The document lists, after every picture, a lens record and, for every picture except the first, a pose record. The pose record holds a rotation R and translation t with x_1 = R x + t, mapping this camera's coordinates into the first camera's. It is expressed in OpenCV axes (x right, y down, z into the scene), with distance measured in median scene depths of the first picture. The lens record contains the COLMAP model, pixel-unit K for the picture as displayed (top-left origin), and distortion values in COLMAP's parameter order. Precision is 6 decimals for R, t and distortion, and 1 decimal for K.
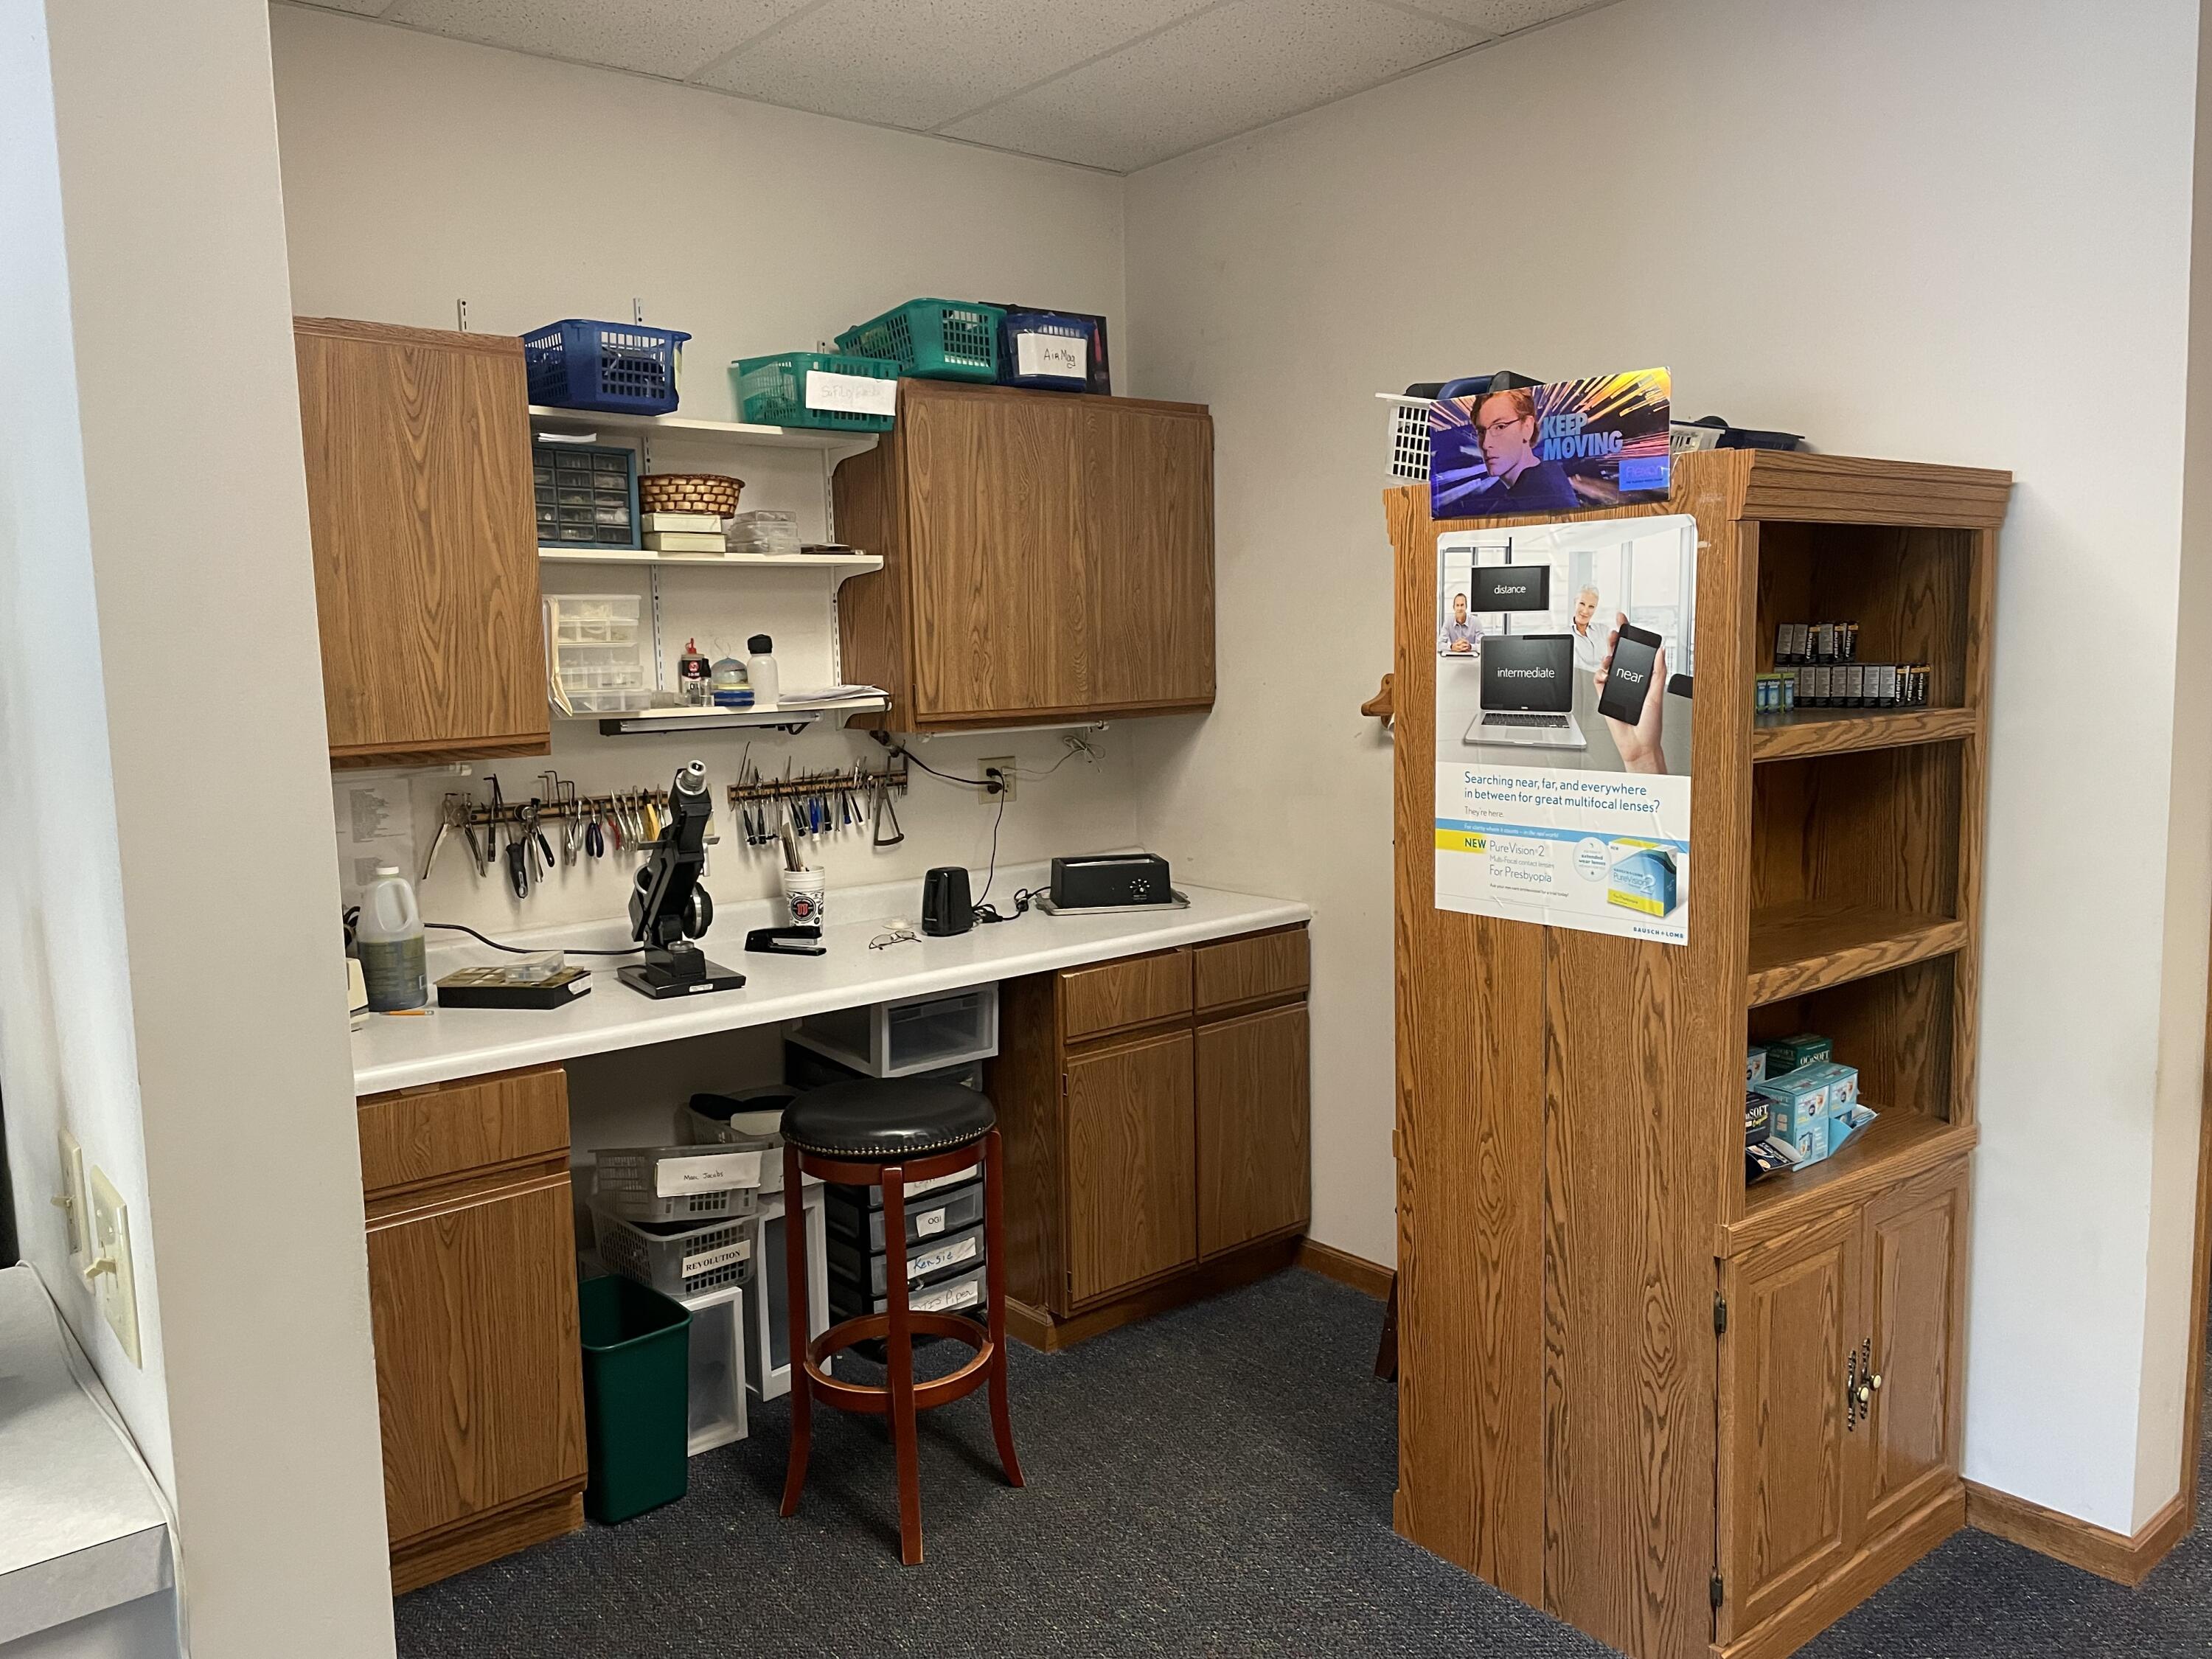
lens RADIAL K [[1670.1, 0, 1106.8], [0, 1670.1, 826.9], [0, 0, 1]] dist [0.086740, -0.112679]
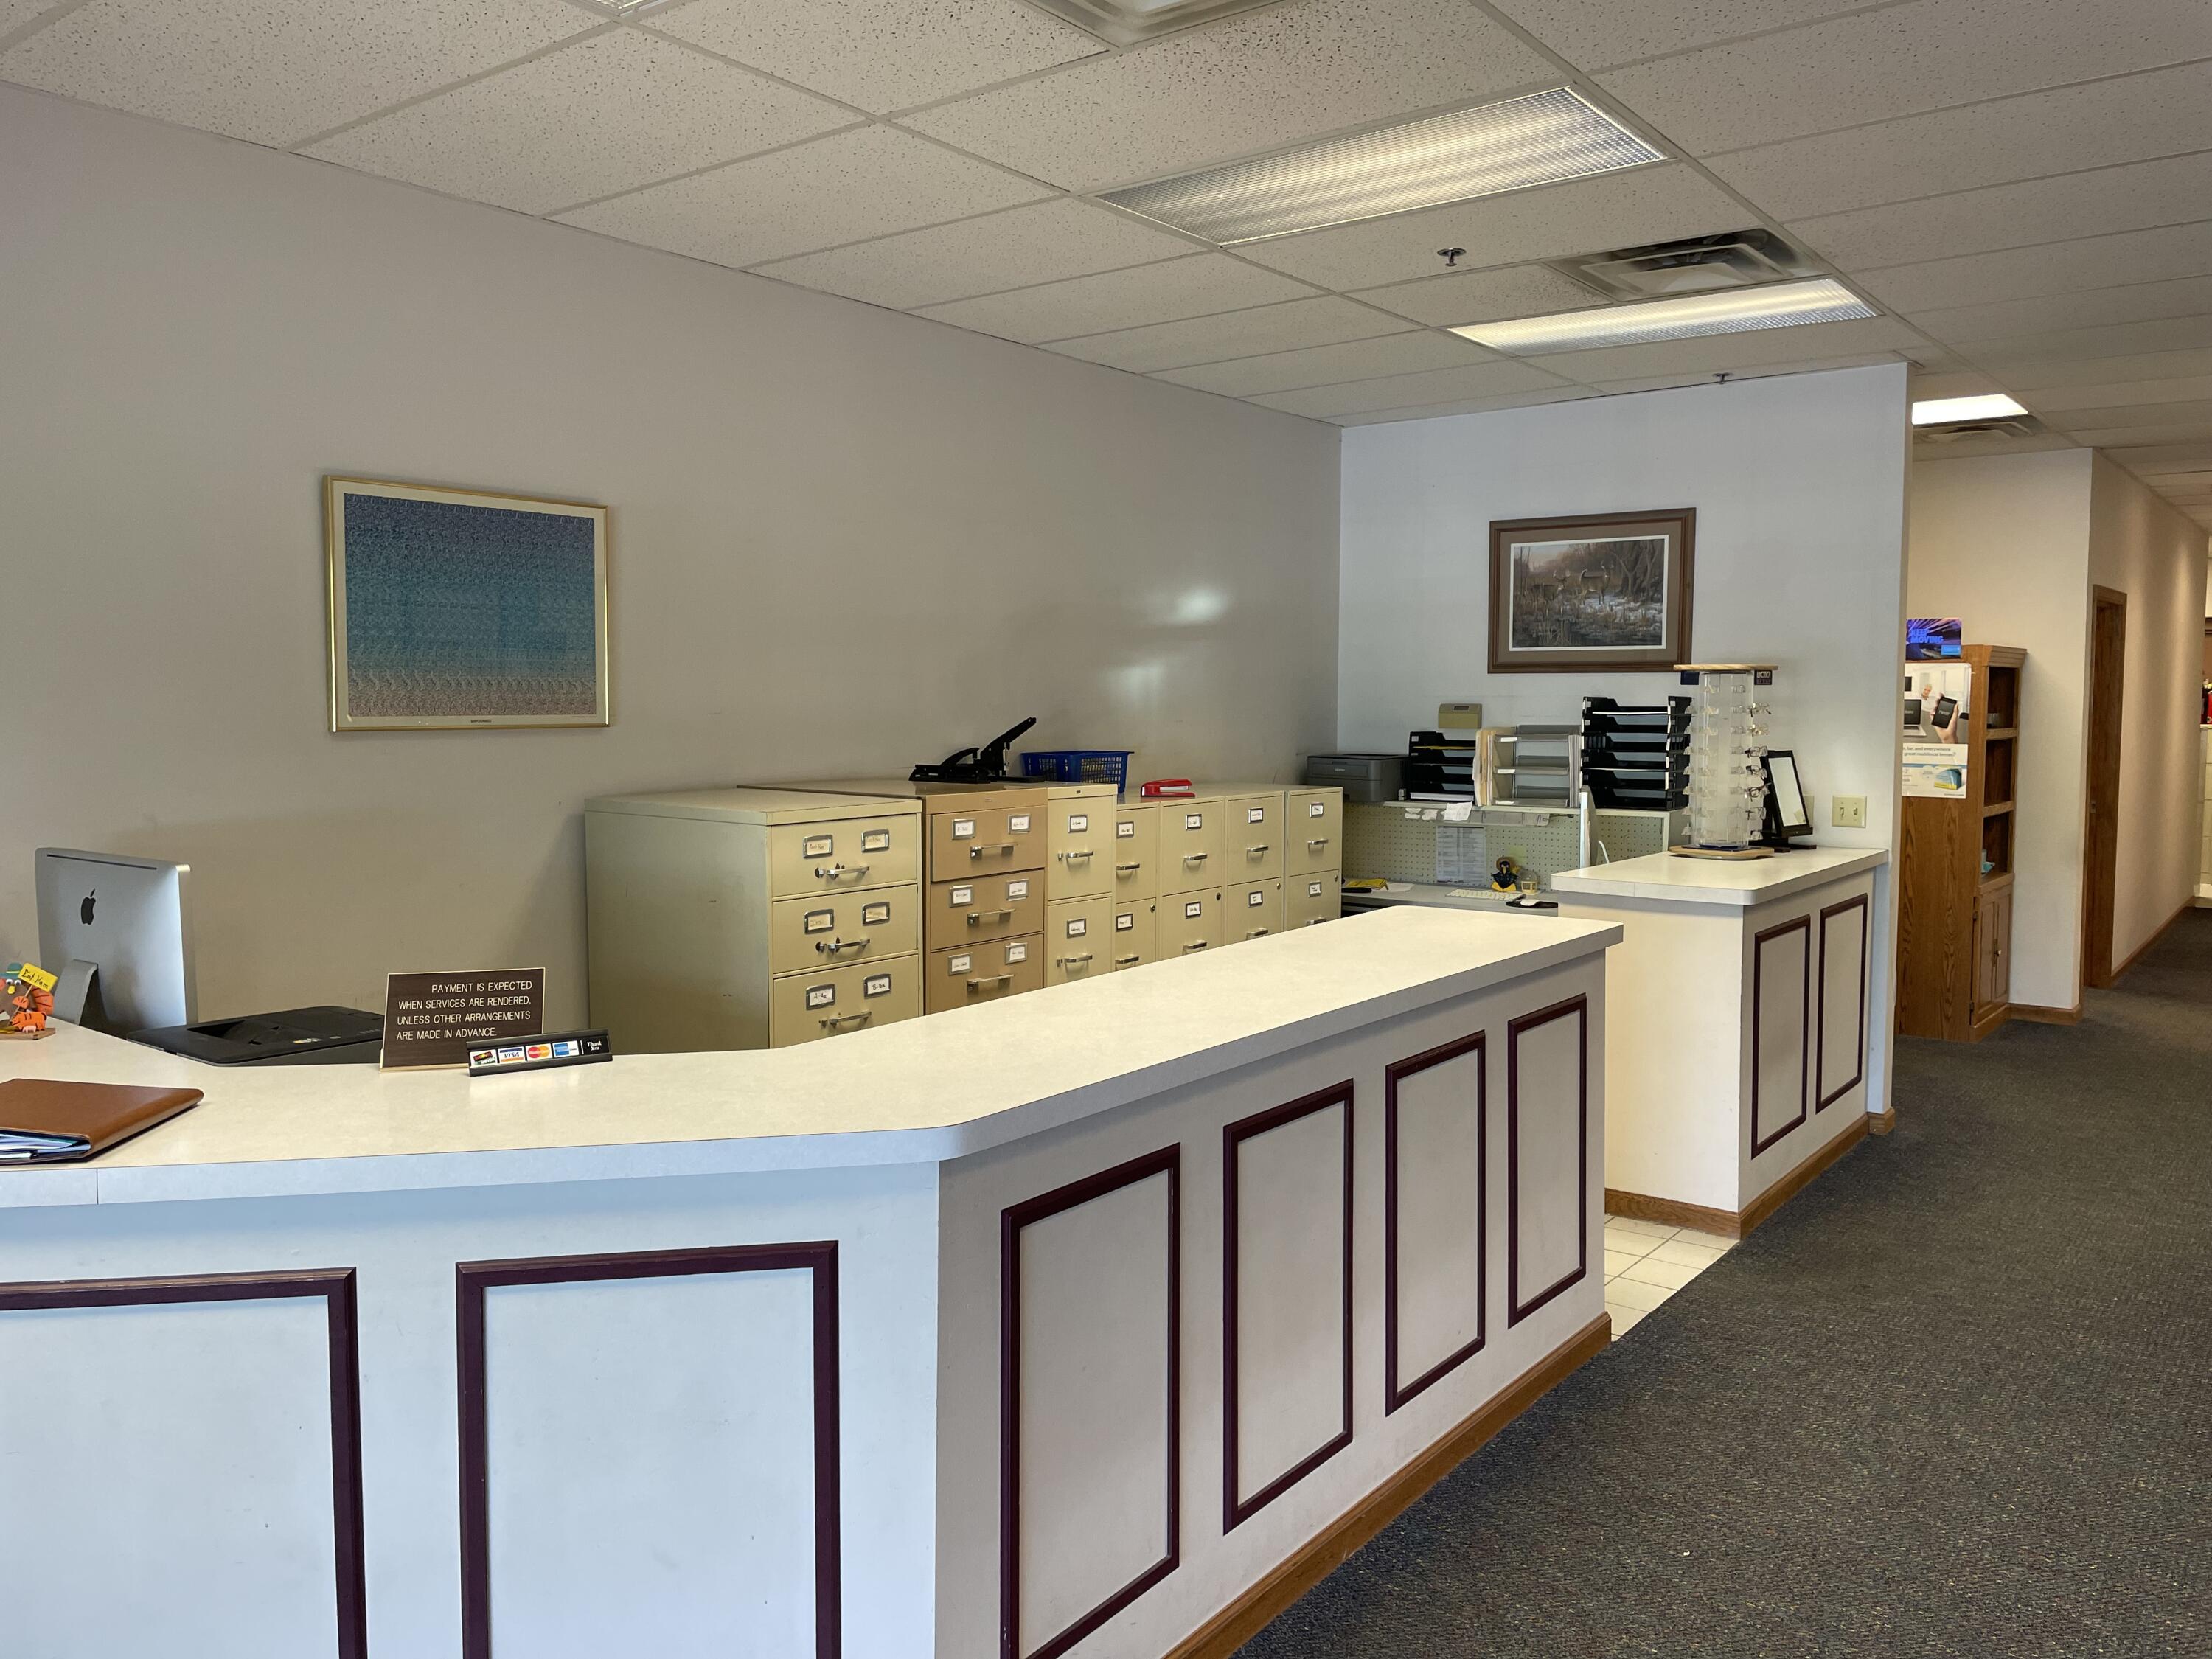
lens RADIAL K [[1670.1, 0, 1125.7], [0, 1670.1, 793.4], [0, 0, 1]] dist [0.086740, -0.112679]
pose [[0.973820, 0.013707, 0.226905, -1.818260], [-0.001085, 0.998449, -0.055661, 0.228324], [-0.227316, 0.053957, 0.972325, -1.650201]]
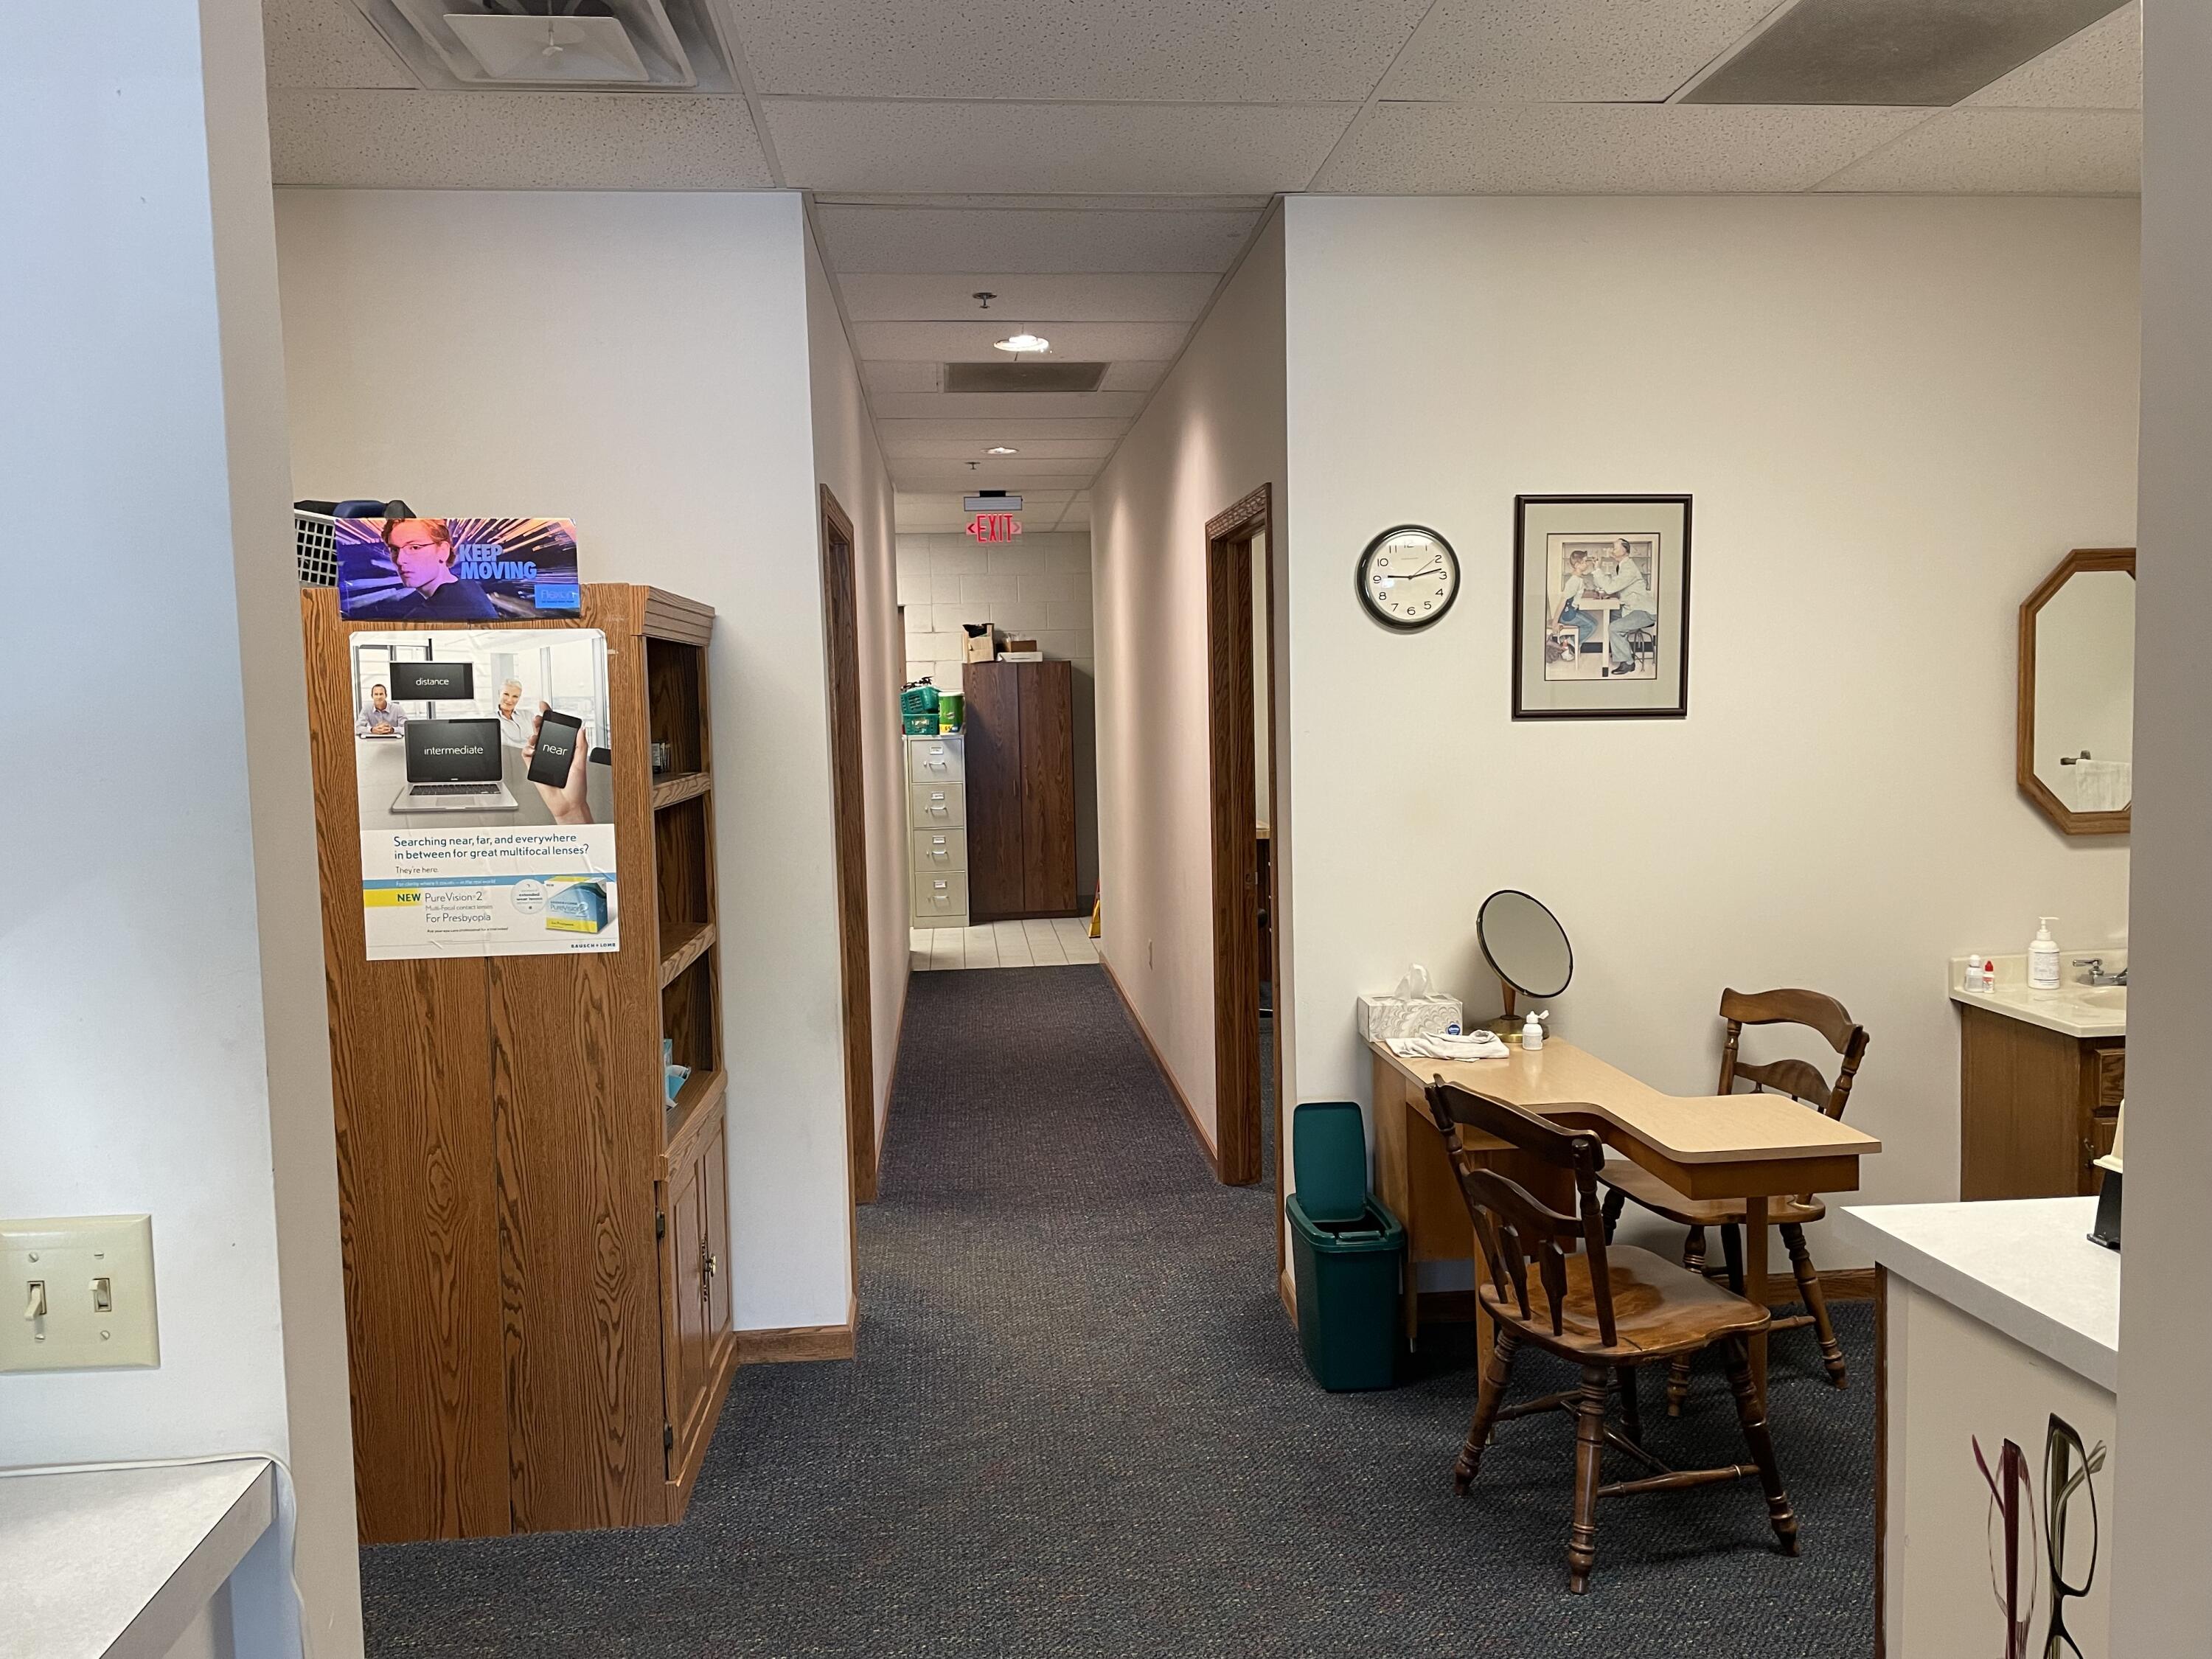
lens RADIAL K [[1670.1, 0, 1104.7], [0, 1670.1, 811.6], [0, 0, 1]] dist [0.086740, -0.112679]
pose [[0.570658, -0.050427, 0.819638, -0.490129], [0.106470, 0.994231, -0.012958, 0.018003], [-0.814256, 0.094661, 0.572736, -0.075234]]
